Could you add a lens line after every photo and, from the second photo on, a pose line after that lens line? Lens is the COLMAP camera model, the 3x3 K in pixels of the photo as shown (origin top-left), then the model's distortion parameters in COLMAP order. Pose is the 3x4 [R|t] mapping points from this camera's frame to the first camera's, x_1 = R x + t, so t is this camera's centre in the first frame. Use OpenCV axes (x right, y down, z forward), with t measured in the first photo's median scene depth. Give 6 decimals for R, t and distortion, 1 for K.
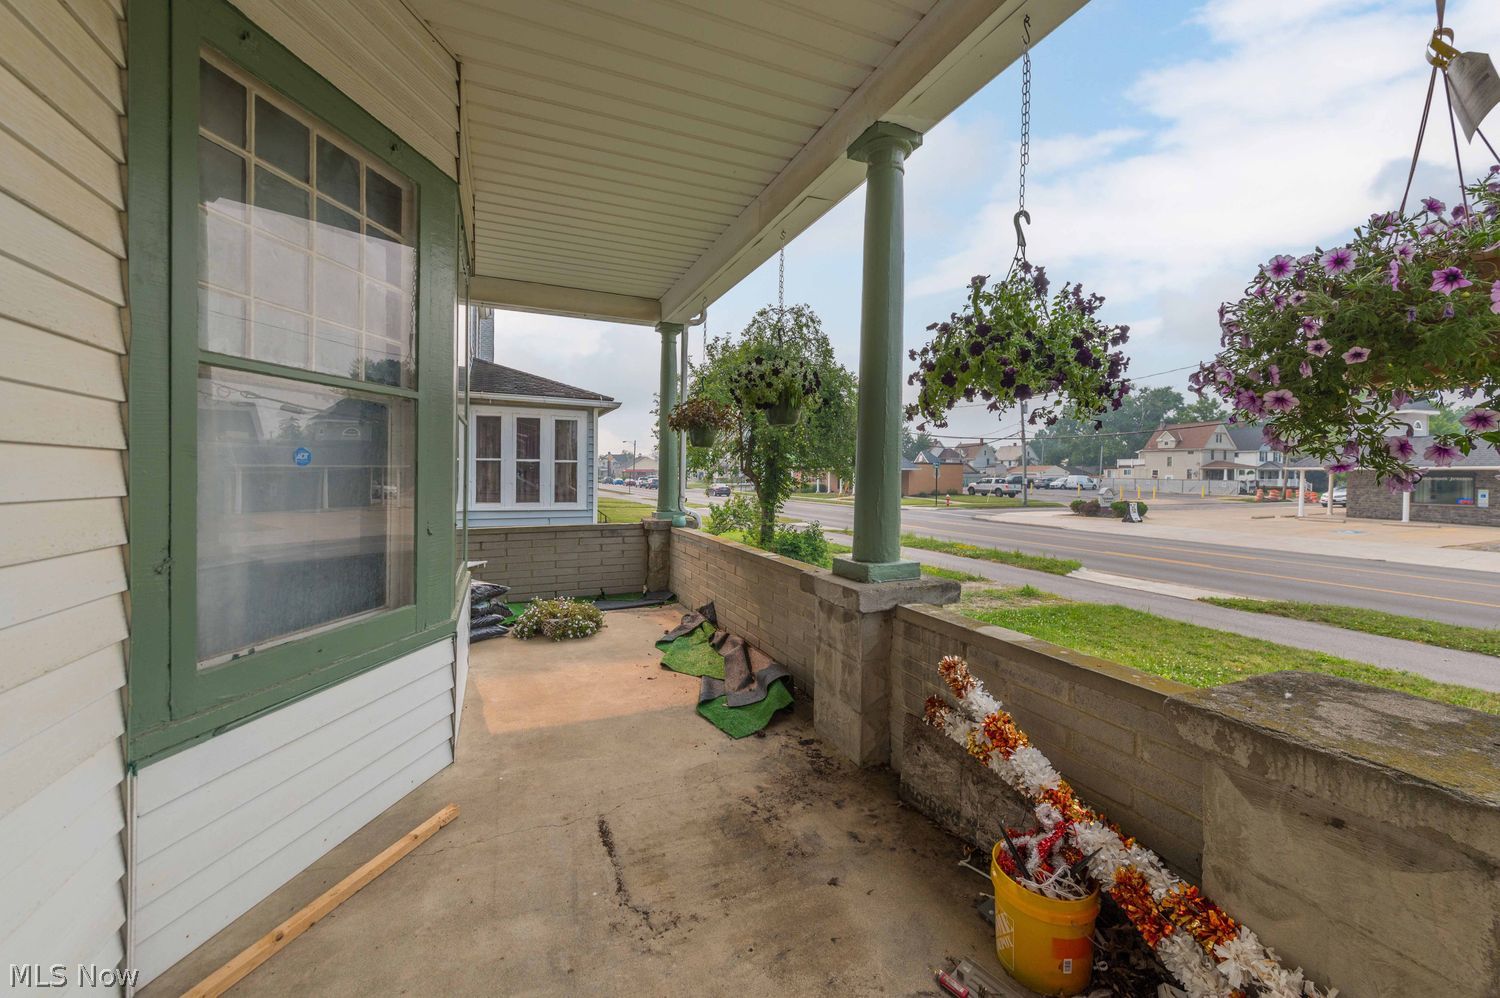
lens RADIAL K [[598.8, 0, 770.3], [0, 598.8, 474.2], [0, 0, 1]] dist [0.008160, -0.000390]
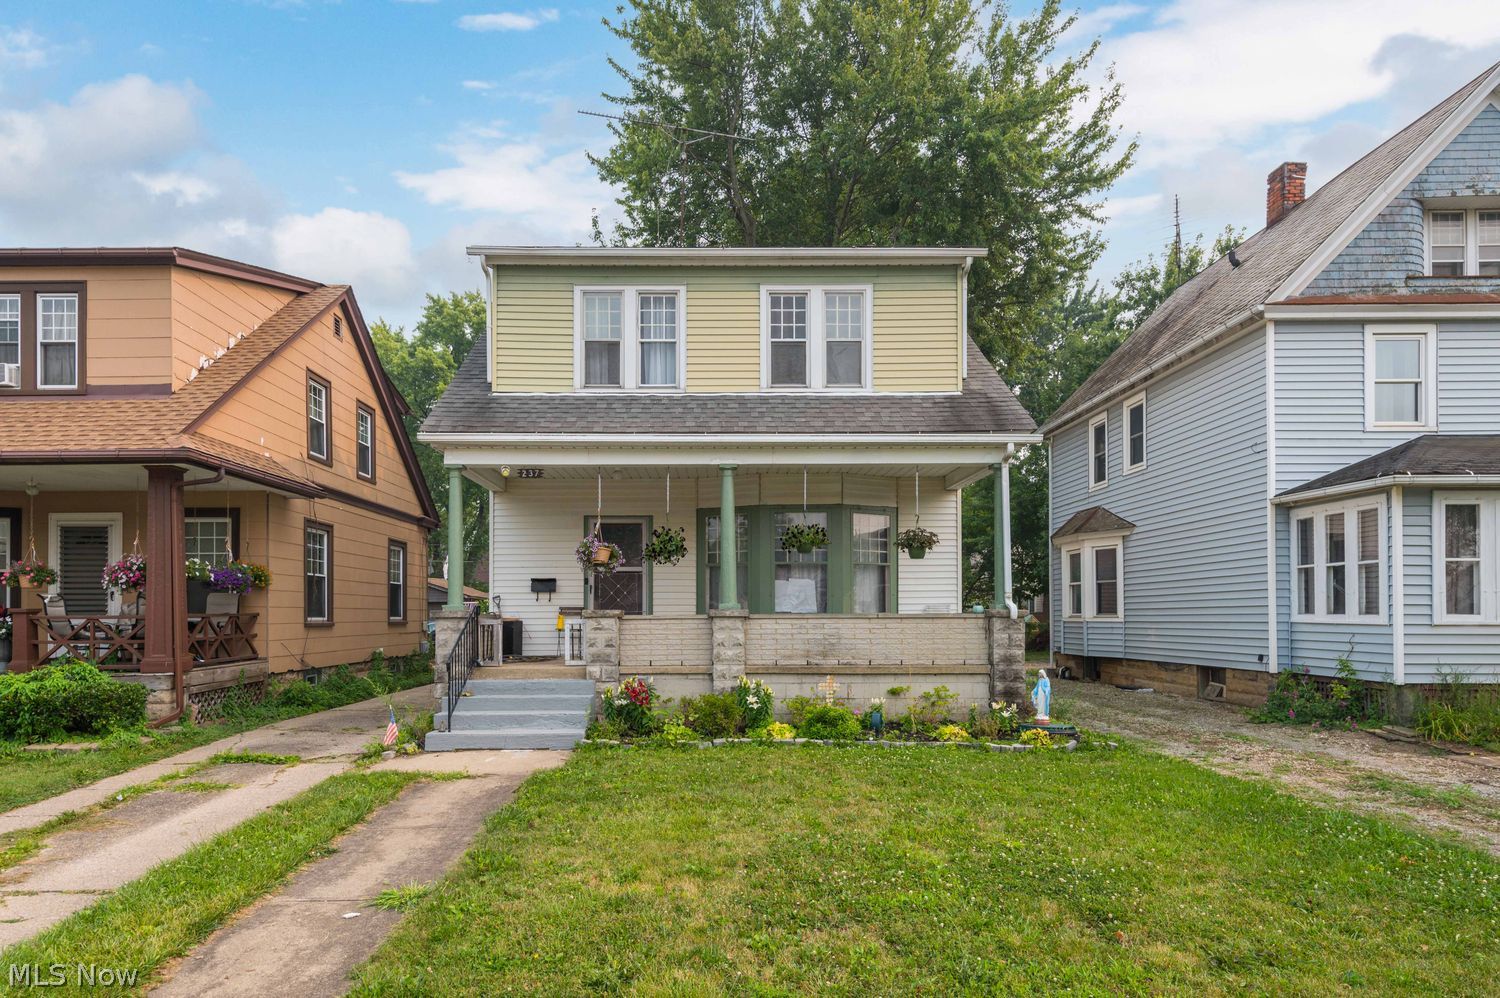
lens RADIAL K [[841.2, 0, 698.7], [0, 841.2, 590.3], [0, 0, 1]] dist [0.030778, -0.015409]
pose [[-0.429518, -0.035957, -0.902342, 2.606103], [-0.001547, 0.999235, -0.039081, 0.155342], [0.903057, -0.015390, -0.429245, 1.729082]]
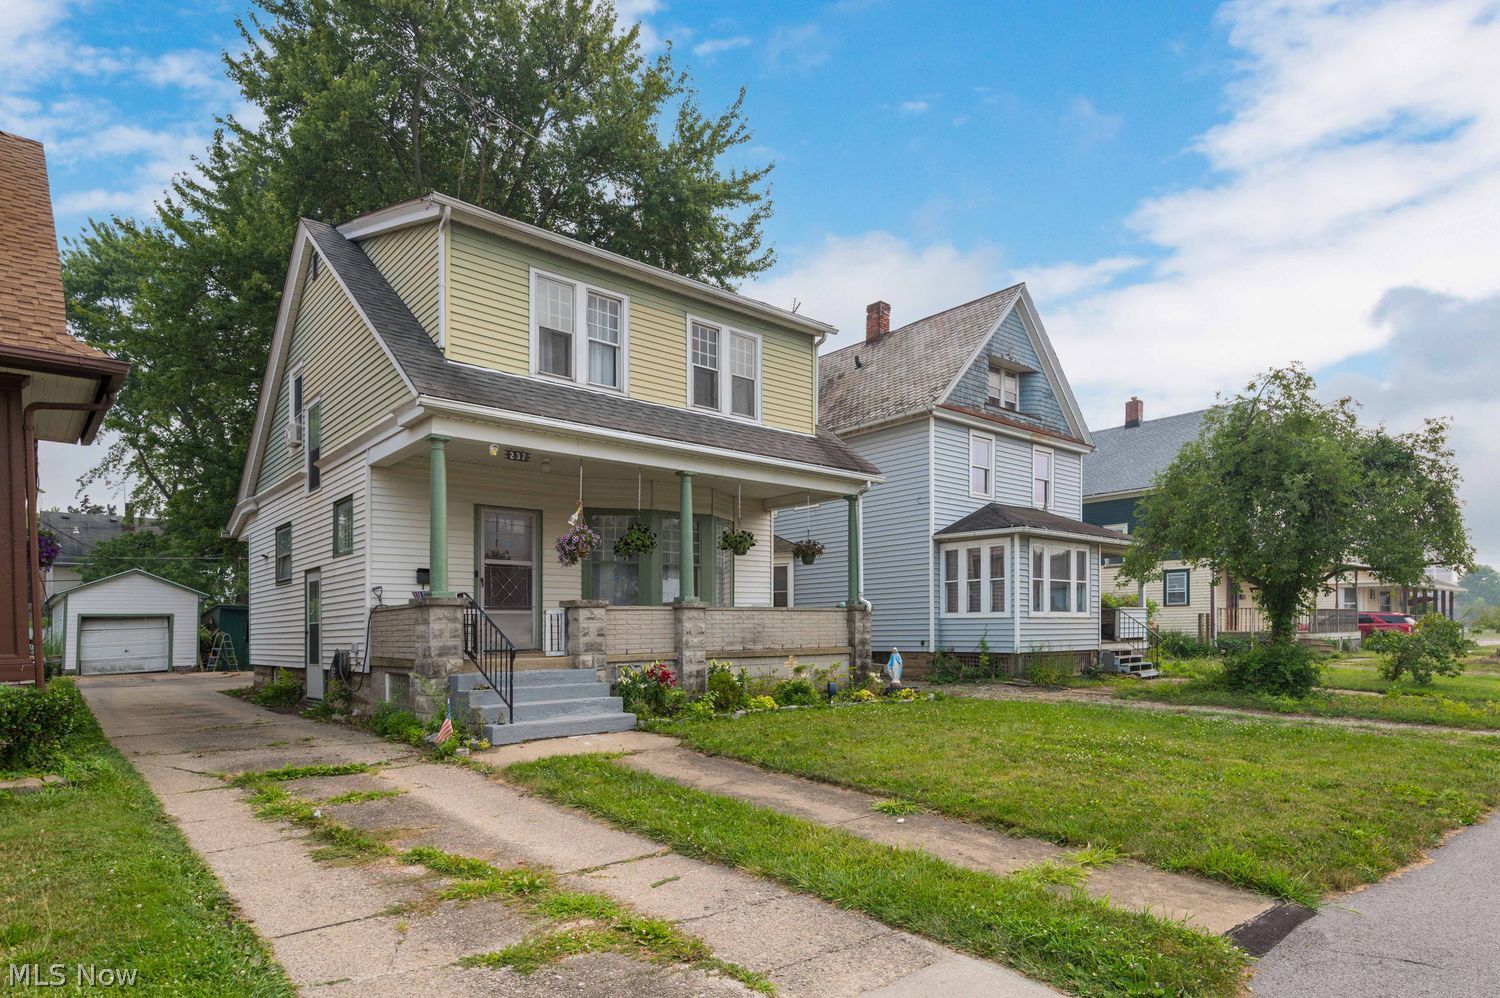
lens RADIAL K [[850.8, 0, 756.3], [0, 850.8, 613.4], [0, 0, 1]] dist [0.031589, 0.000275]
pose [[0.273680, -0.034421, -0.961205, 3.116215], [0.015653, 0.999386, -0.031331, 0.252009], [0.961693, -0.006471, 0.274051, 0.052335]]
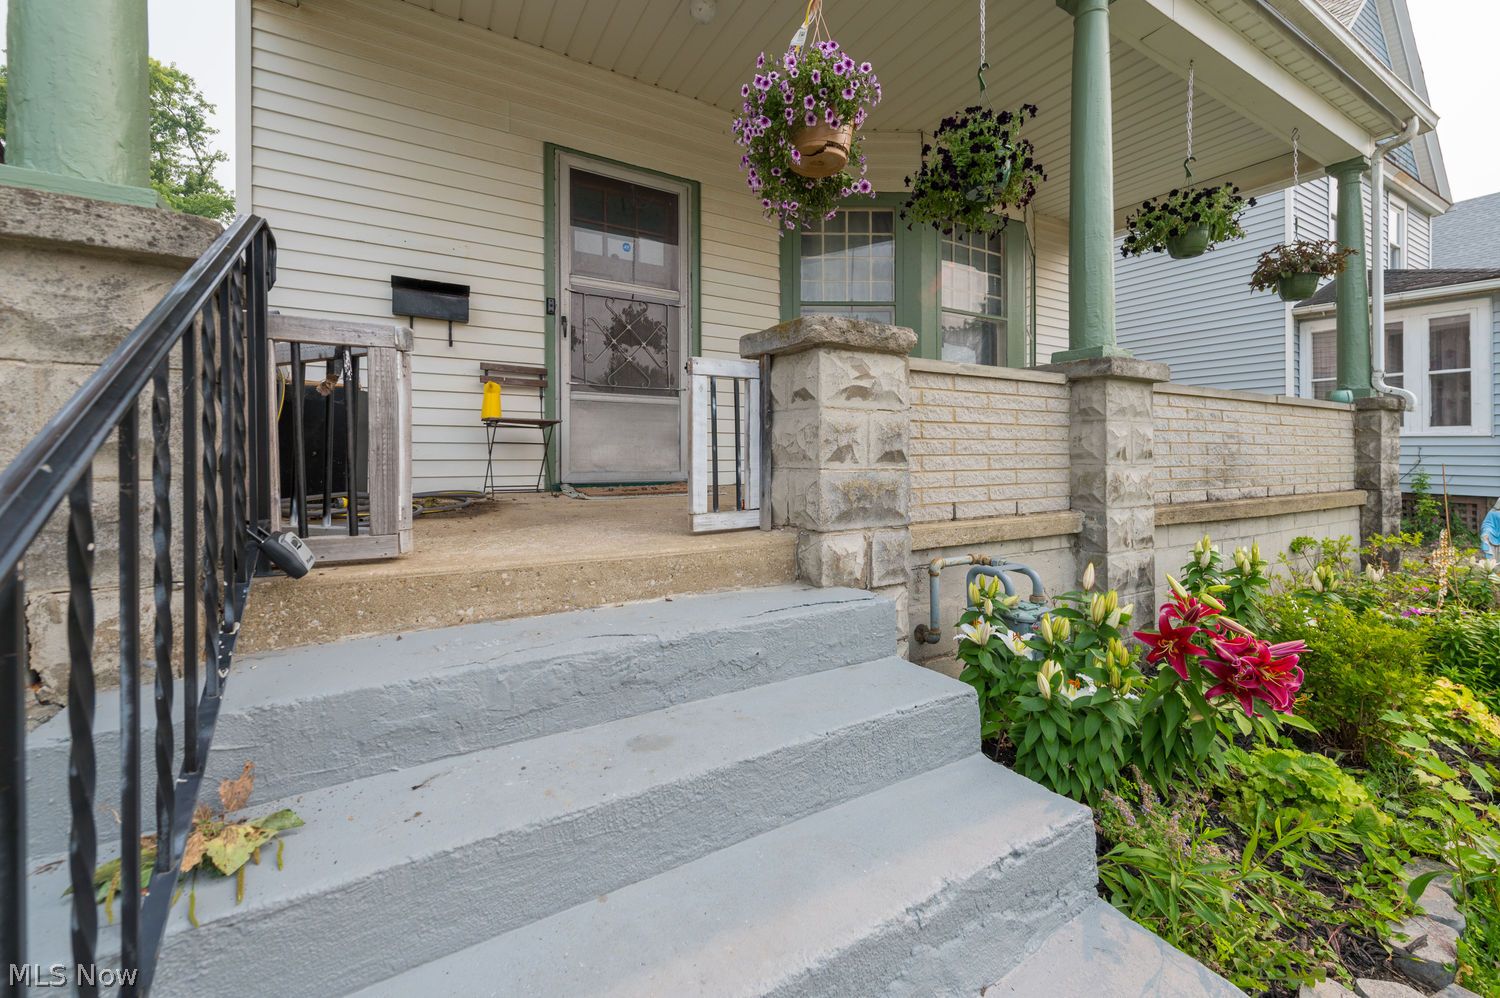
lens RADIAL K [[604.0, 0, 763.3], [0, 604.0, 450.1], [0, 0, 1]] dist [0.014489, -0.000129]
pose [[0.108157, -0.008945, -0.994094, 0.820924], [-0.005459, 0.999939, -0.009592, 0.227688], [0.994119, 0.006464, 0.108101, 0.156098]]
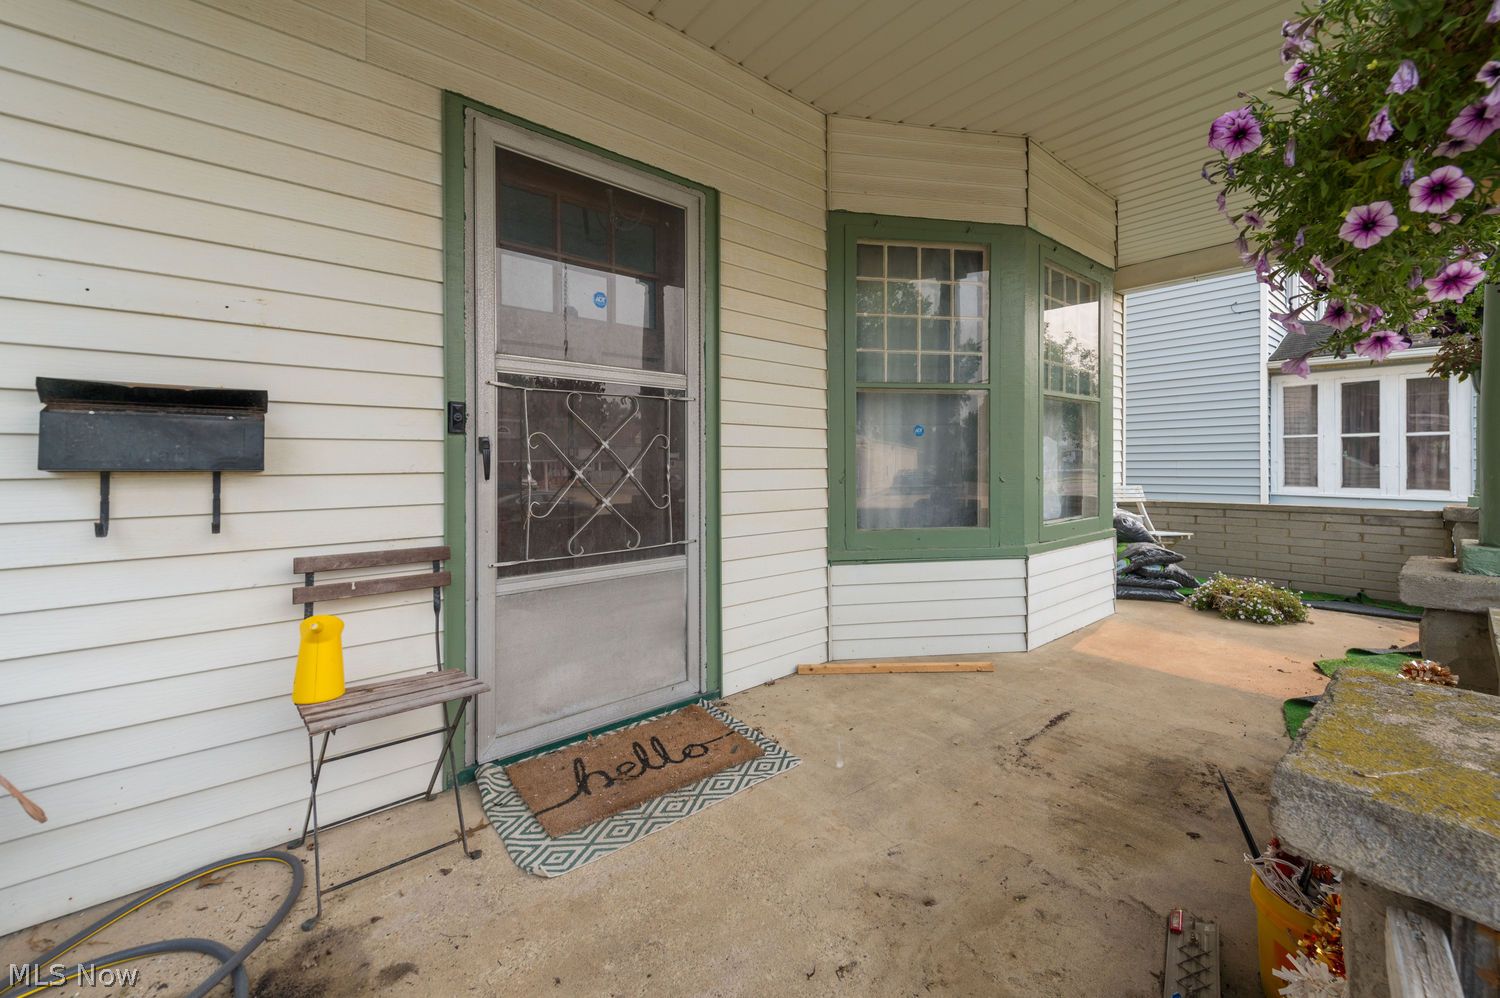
lens RADIAL K [[599.0, 0, 751.0], [0, 599.0, 451.4], [0, 0, 1]] dist [0.014025, 0.000259]
pose [[0.269222, -0.024392, -0.962769, 0.355477], [0.005185, 0.999701, -0.023878, 0.032389], [0.963064, 0.001436, 0.269269, 0.020349]]
